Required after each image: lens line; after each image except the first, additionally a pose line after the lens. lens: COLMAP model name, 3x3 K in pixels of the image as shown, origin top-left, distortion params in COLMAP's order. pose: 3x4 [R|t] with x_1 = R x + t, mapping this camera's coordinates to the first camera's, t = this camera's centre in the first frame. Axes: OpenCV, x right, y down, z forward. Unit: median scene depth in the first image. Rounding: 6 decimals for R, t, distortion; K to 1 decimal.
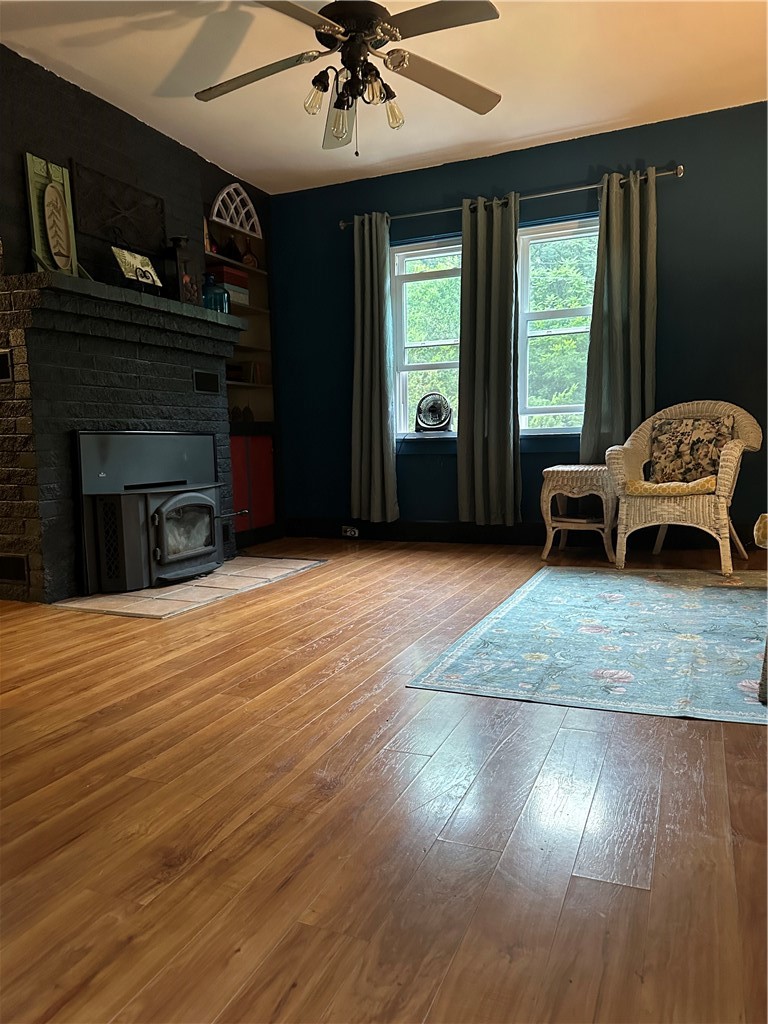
lens RADIAL K [[705.9, 0, 384.0], [0, 705.9, 512.0], [0, 0, 1]] dist [0.076170, -0.084654]
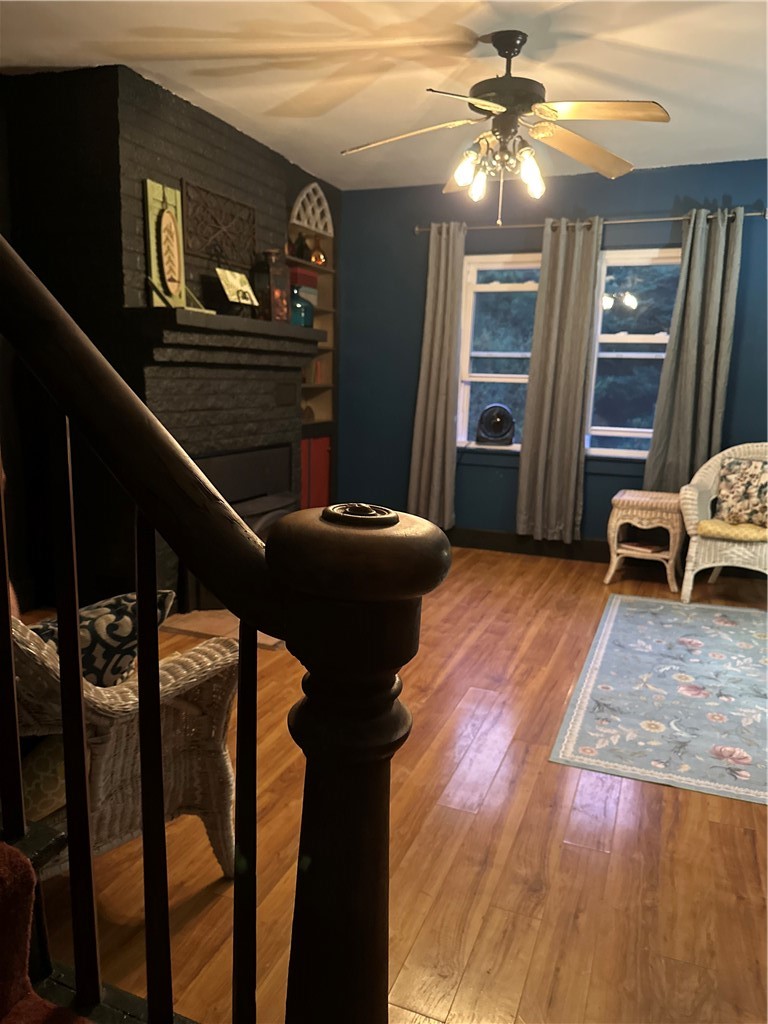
lens RADIAL K [[721.0, 0, 384.0], [0, 721.0, 512.0], [0, 0, 1]] dist [0.004172, 0.001954]
pose [[0.998246, 0.048316, 0.034212, -0.148996], [-0.050975, 0.995354, 0.081681, -0.113749], [-0.030107, -0.083281, 0.996071, -0.037843]]
